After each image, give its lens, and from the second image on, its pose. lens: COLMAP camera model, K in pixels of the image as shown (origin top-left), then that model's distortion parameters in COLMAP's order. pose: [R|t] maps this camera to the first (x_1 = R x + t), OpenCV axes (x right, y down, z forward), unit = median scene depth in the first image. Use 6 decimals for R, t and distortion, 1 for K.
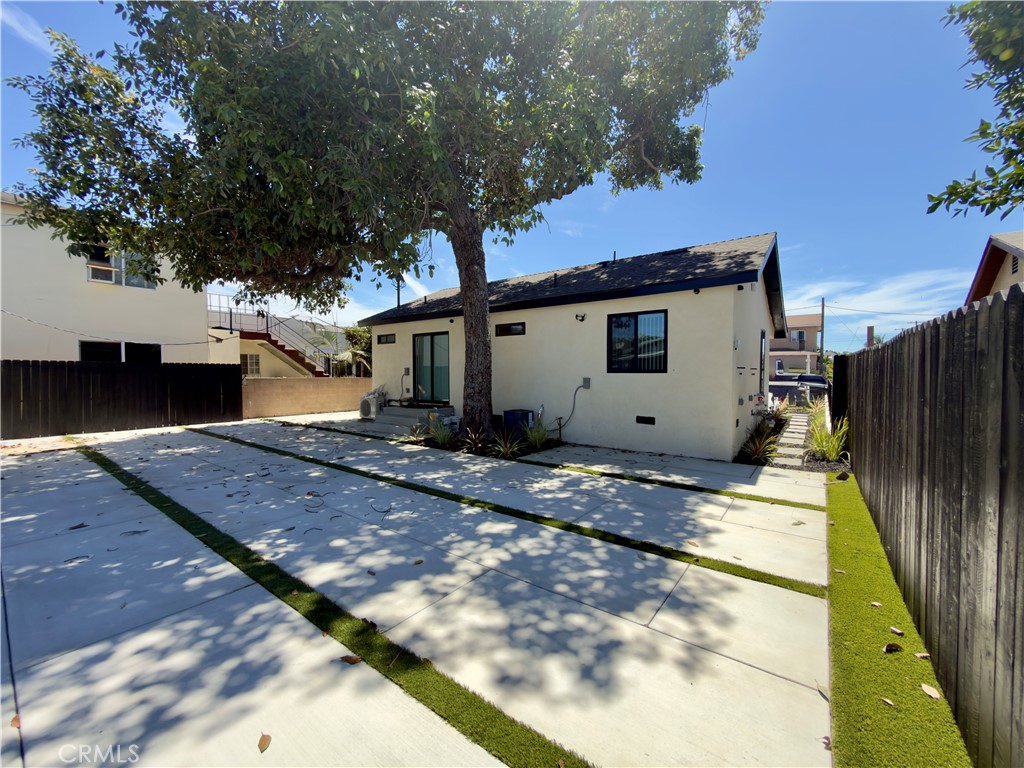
lens RADIAL K [[408.4, 0, 511.7], [0, 408.4, 383.5], [0, 0, 1]] dist [-0.000373, -0.000864]
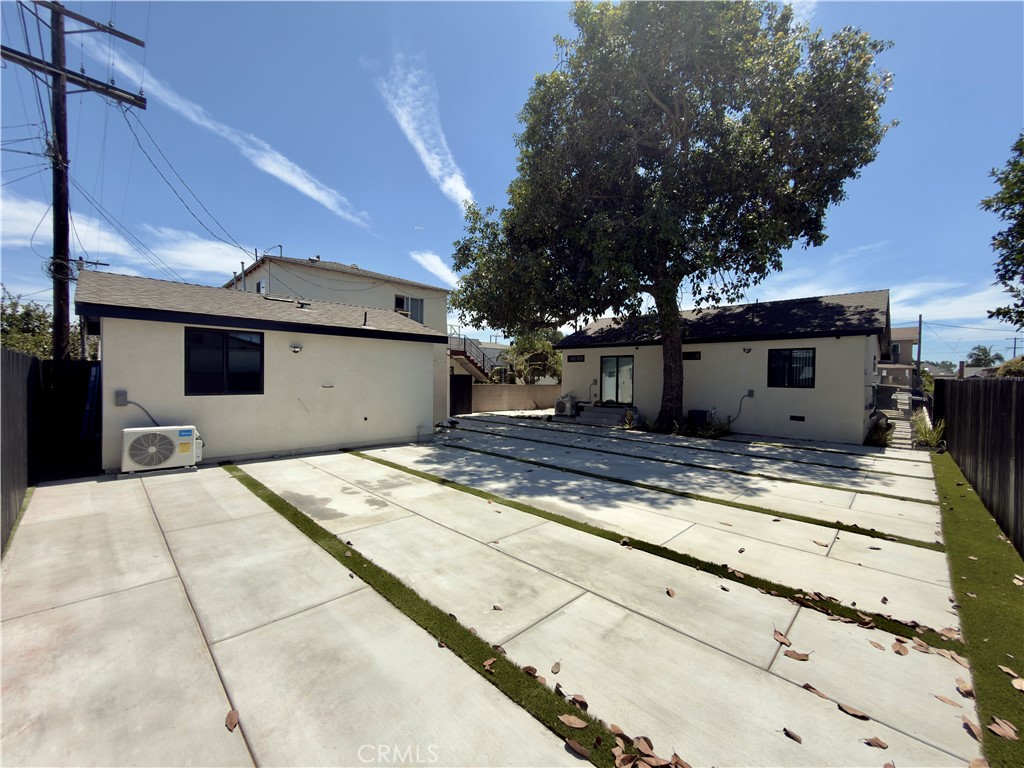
lens RADIAL K [[408.4, 0, 512.0], [0, 408.4, 383.5], [0, 0, 1]] dist [-0.000373, -0.000864]
pose [[0.992043, 0.017158, -0.124725, -0.532935], [-0.018803, 0.999751, -0.012026, -0.002866], [0.124488, 0.014276, 0.992118, -0.643699]]
